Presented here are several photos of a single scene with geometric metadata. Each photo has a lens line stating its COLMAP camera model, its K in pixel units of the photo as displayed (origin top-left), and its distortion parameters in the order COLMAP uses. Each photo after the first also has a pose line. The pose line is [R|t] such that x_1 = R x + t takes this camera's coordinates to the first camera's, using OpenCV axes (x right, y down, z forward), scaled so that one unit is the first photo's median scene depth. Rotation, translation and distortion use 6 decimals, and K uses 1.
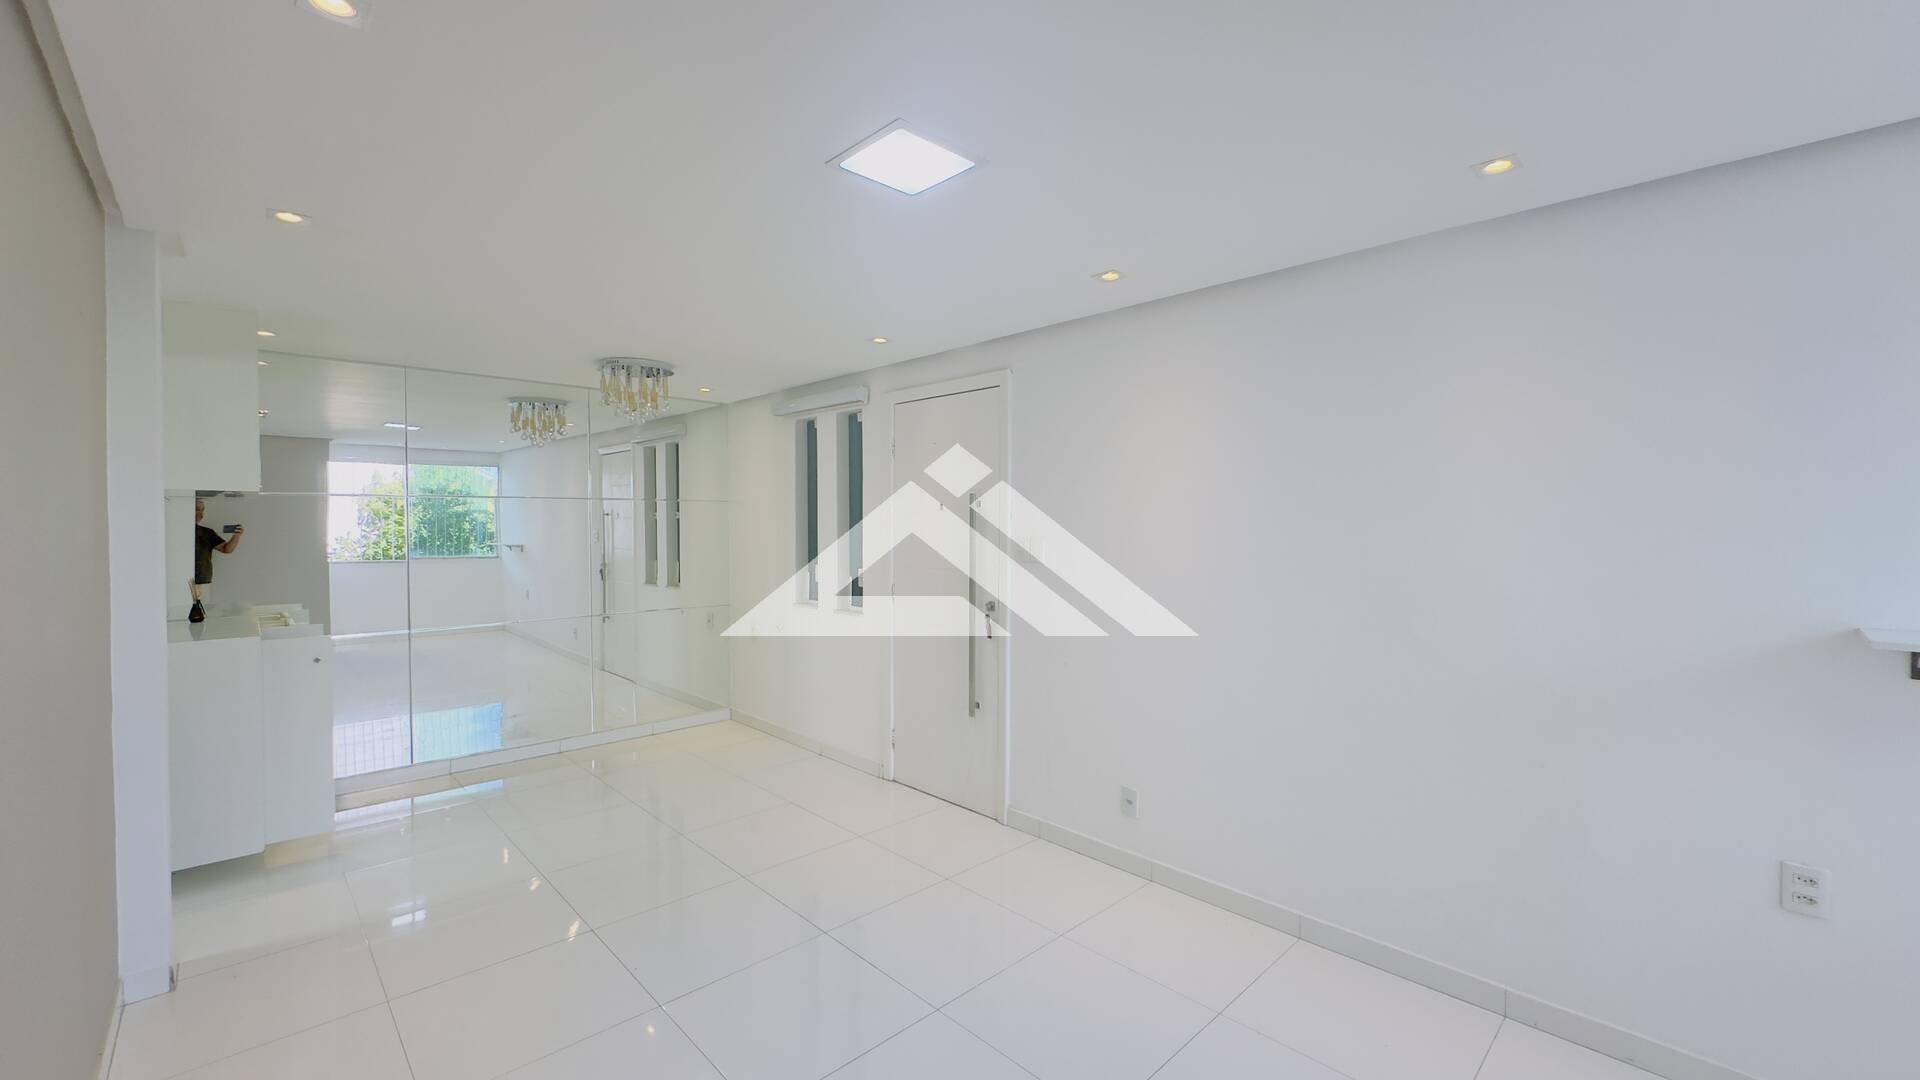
lens RADIAL K [[761.9, 0, 958.1], [0, 761.9, 538.0], [0, 0, 1]] dist [-0.001628, 0.000386]
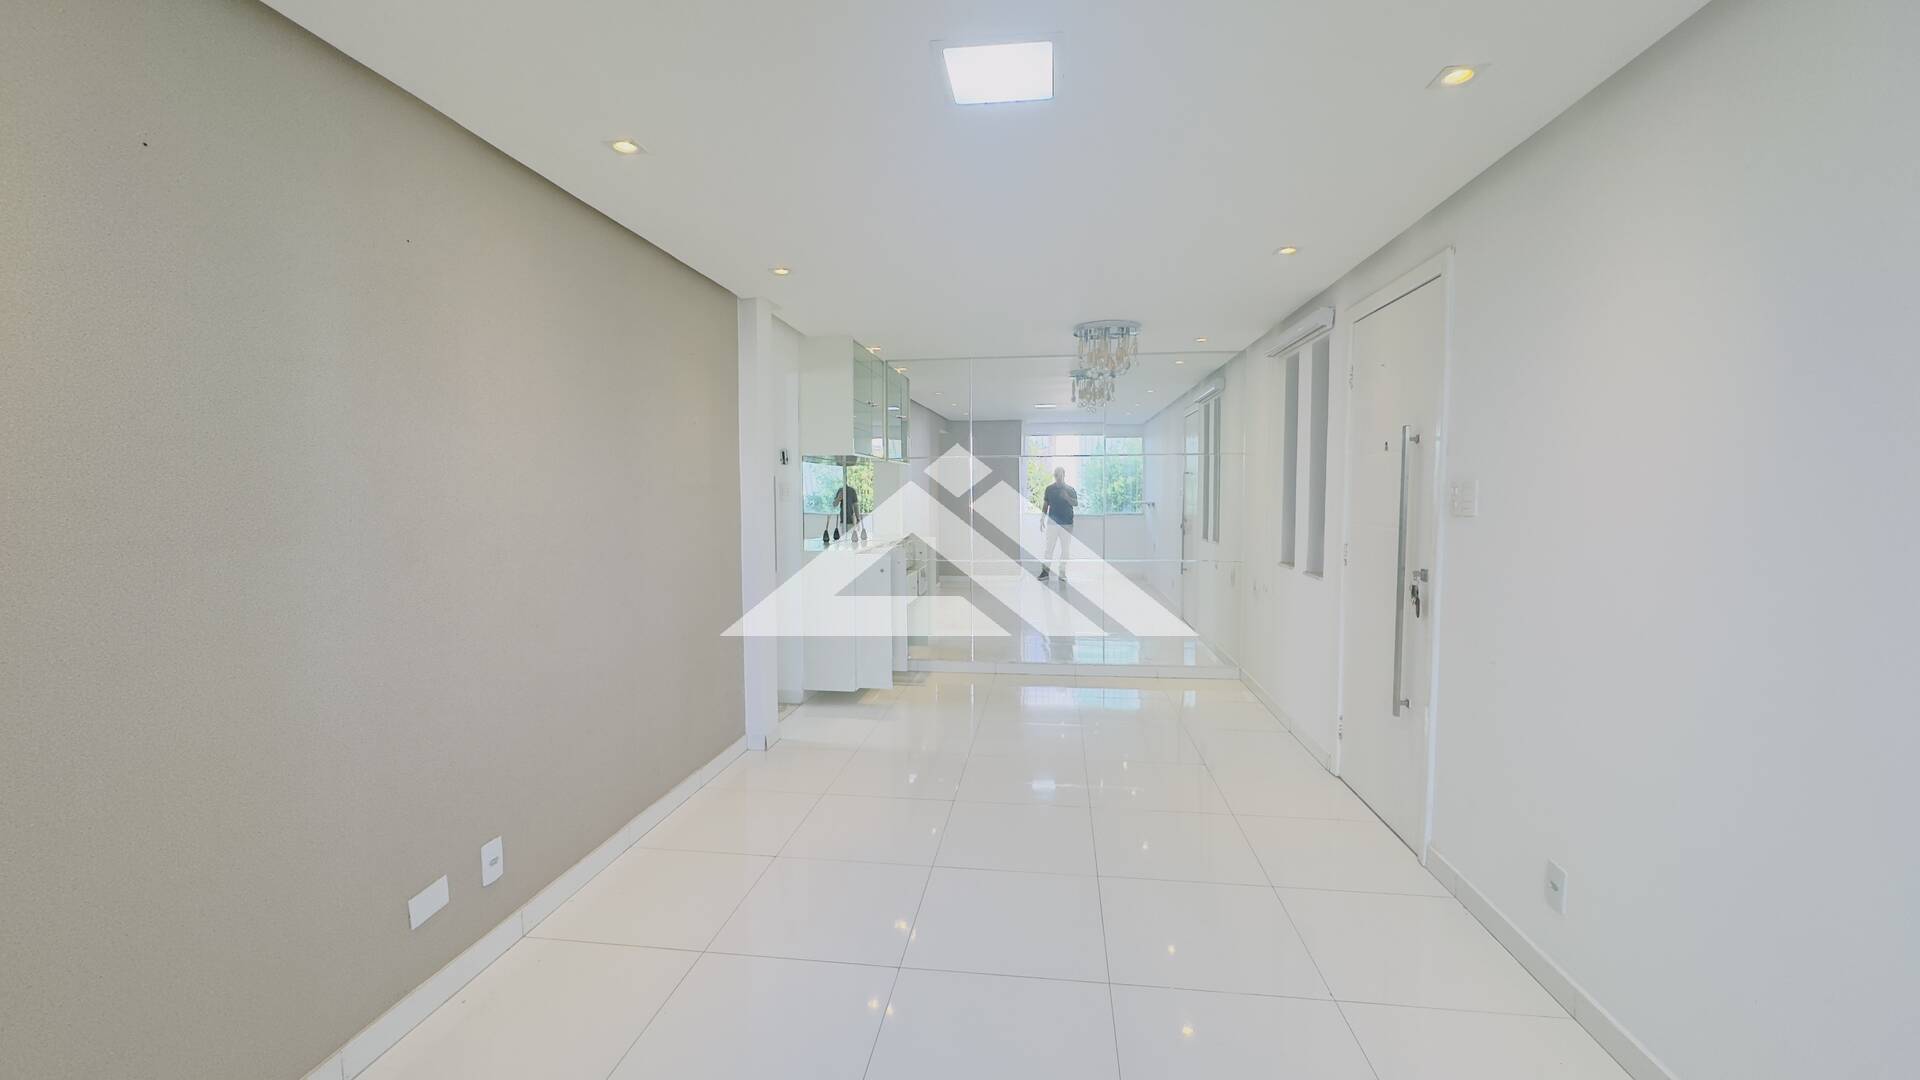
lens RADIAL K [[761.9, 0, 958.1], [0, 761.9, 538.0], [0, 0, 1]] dist [-0.001628, 0.000386]
pose [[0.631992, 0.048035, -0.773485, 0.338425], [-0.011152, 0.998538, 0.052900, 0.018115], [0.774895, -0.024807, 0.631603, 0.176172]]
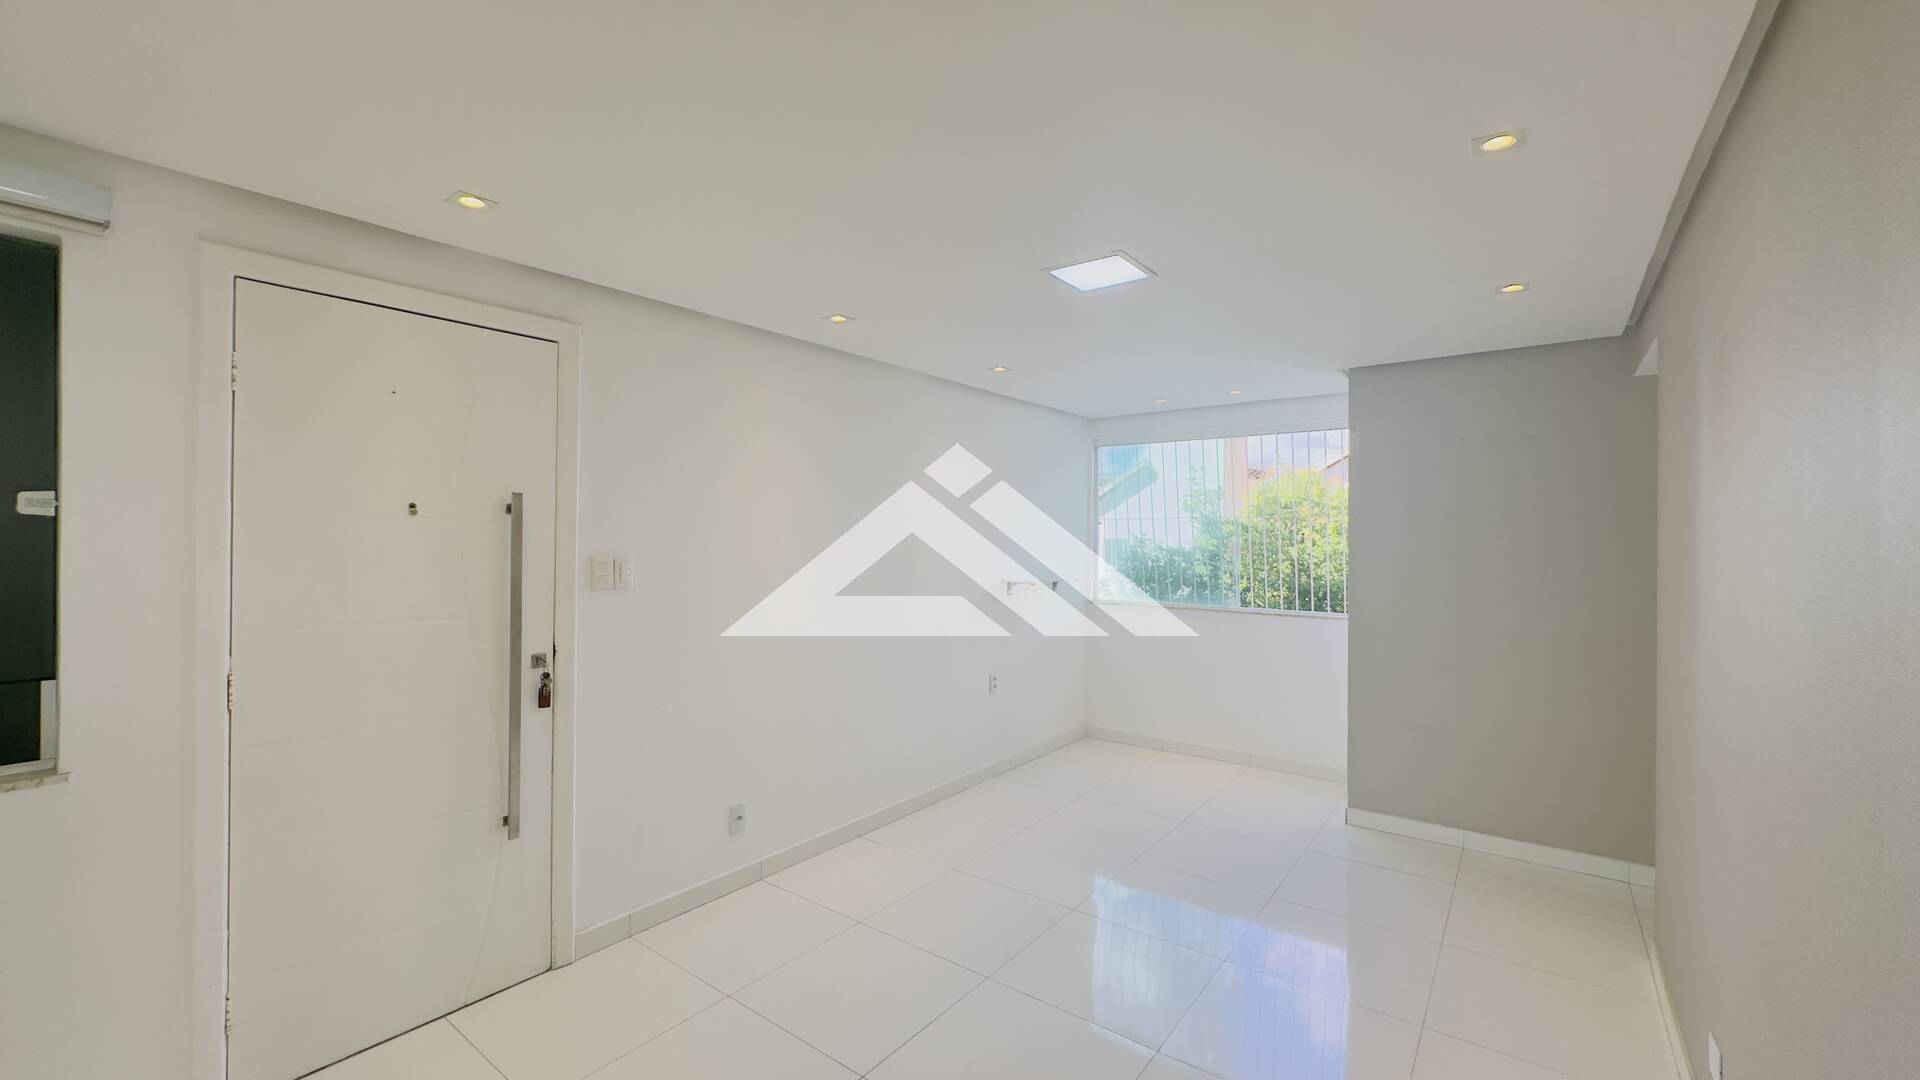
lens RADIAL K [[761.9, 0, 958.1], [0, 761.9, 538.0], [0, 0, 1]] dist [-0.001628, 0.000386]
pose [[-0.157931, -0.001644, 0.987449, -0.699742], [0.014445, 0.999888, 0.003975, -0.017799], [-0.987344, 0.014892, -0.157890, 0.752345]]
